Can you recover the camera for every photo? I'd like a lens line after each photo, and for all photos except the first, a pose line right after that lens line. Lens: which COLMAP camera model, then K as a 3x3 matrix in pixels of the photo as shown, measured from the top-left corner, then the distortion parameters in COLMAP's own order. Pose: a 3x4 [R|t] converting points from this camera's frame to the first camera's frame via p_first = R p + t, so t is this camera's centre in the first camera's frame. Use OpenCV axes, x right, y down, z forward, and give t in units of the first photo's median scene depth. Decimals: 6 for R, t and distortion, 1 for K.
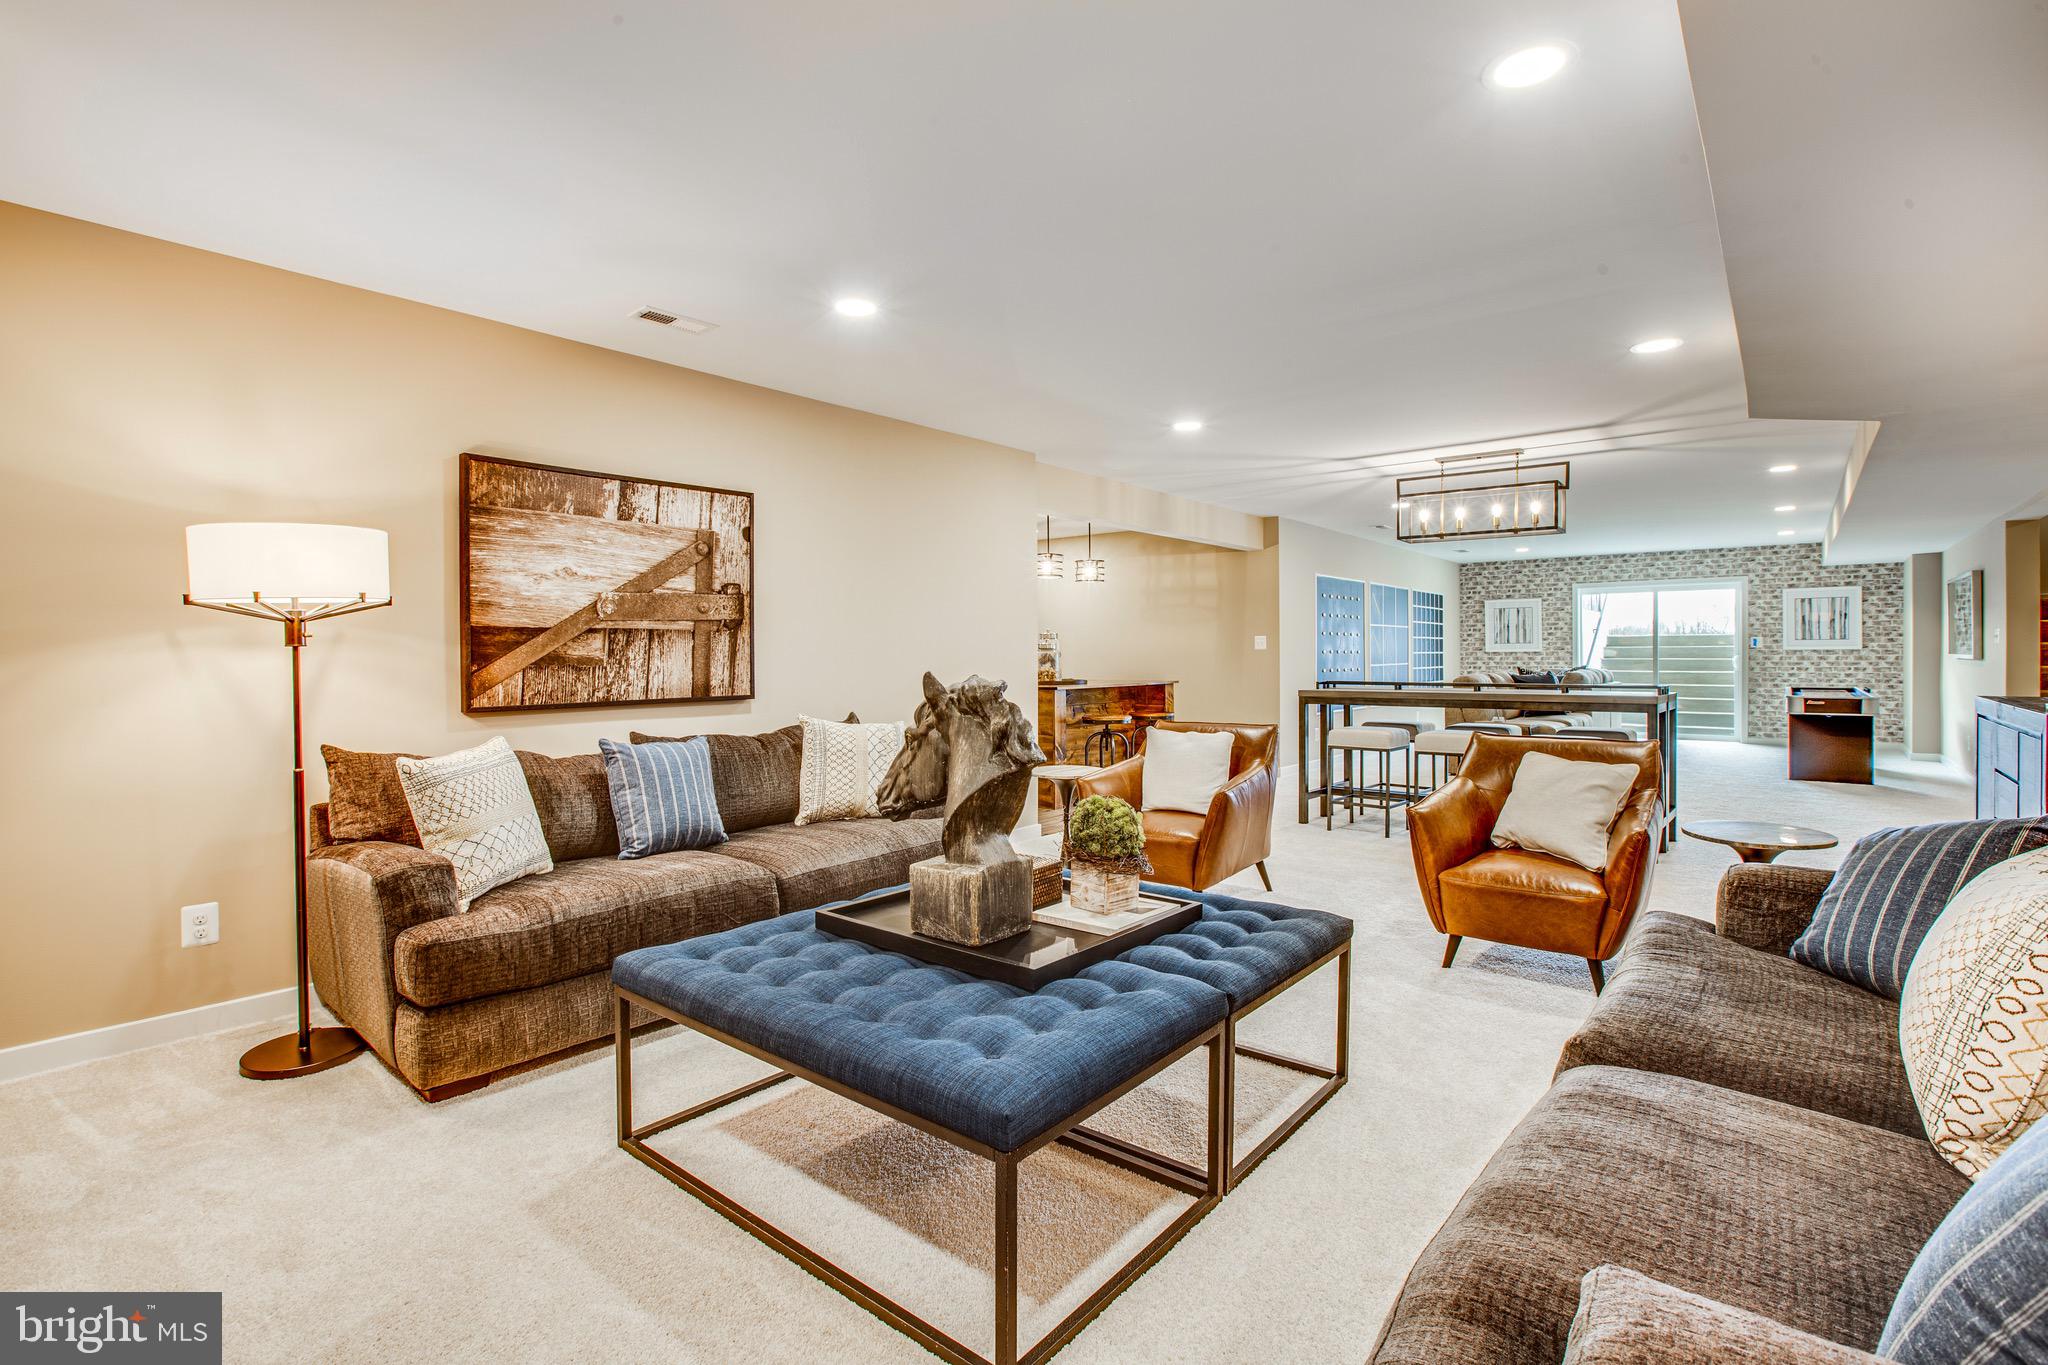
lens RADIAL K [[946.7, 0, 1024.4], [0, 946.7, 647.7], [0, 0, 1]] dist [-0.002930, -0.000133]
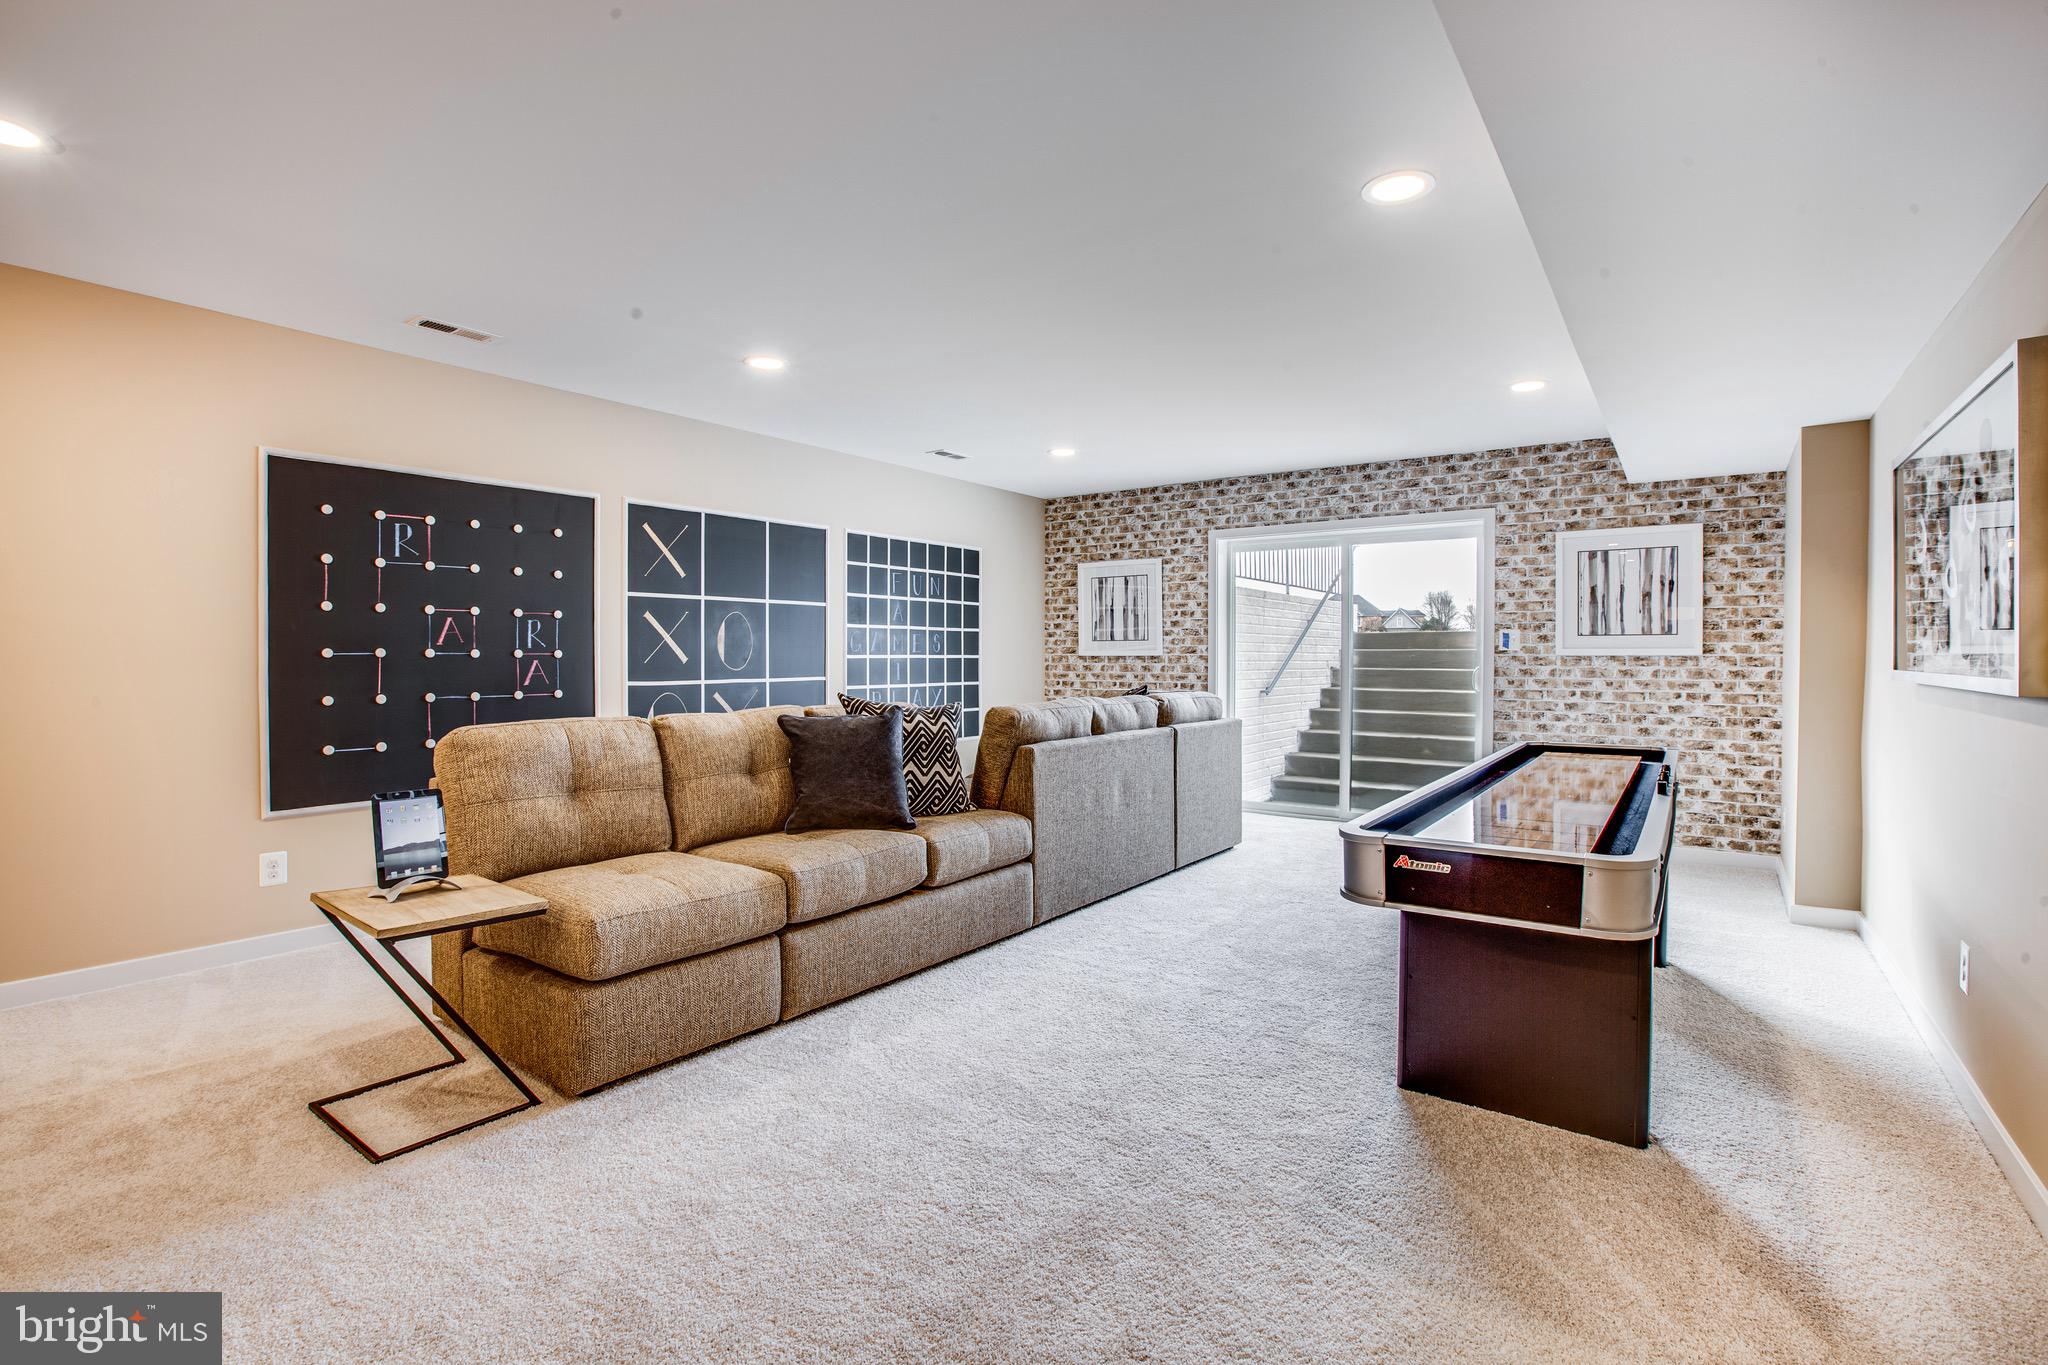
lens RADIAL K [[944.5, 0, 1023.9], [0, 944.5, 658.2], [0, 0, 1]] dist [-0.011846, -0.000080]
pose [[0.998241, 0.005471, 0.059042, 0.517947], [-0.006154, 0.999916, 0.011395, -0.000383], [-0.058974, -0.011738, 0.998190, 0.547881]]
